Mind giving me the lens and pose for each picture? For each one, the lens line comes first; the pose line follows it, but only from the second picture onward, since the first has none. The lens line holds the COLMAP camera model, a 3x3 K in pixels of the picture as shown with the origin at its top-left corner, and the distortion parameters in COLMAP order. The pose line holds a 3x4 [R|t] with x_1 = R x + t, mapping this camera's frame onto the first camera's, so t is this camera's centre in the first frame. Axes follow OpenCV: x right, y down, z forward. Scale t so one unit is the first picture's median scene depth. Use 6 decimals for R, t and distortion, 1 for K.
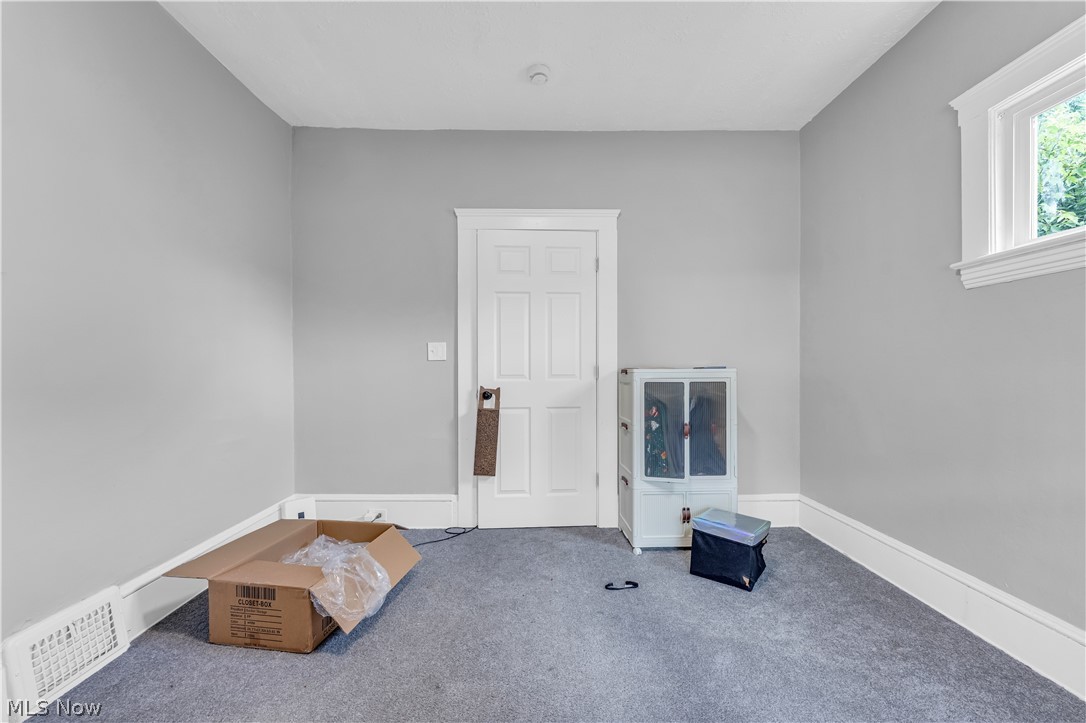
lens RADIAL K [[448.6, 0, 538.0], [0, 448.6, 368.2], [0, 0, 1]] dist [-0.007301, 0.000563]
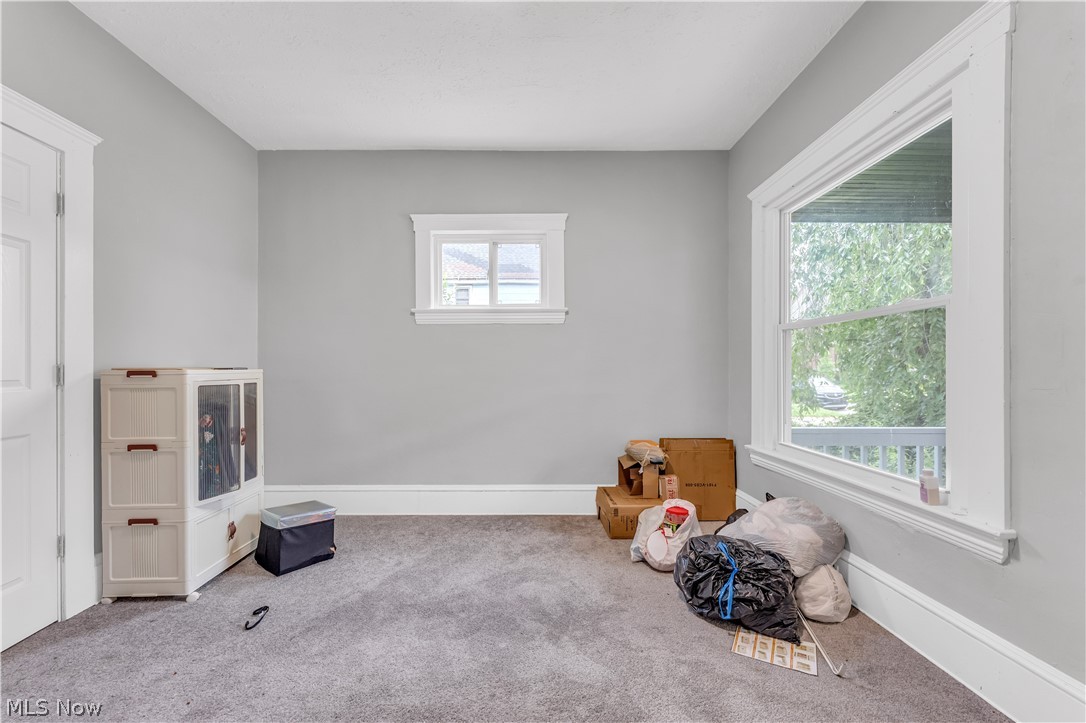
lens RADIAL K [[448.6, 0, 537.6], [0, 448.6, 366.0], [0, 0, 1]] dist [-0.007301, 0.000563]
pose [[-0.020664, 0.004623, 0.999776, -0.593630], [-0.002328, 0.999986, -0.004672, -0.003091], [-0.999784, -0.002424, -0.020653, 0.398540]]
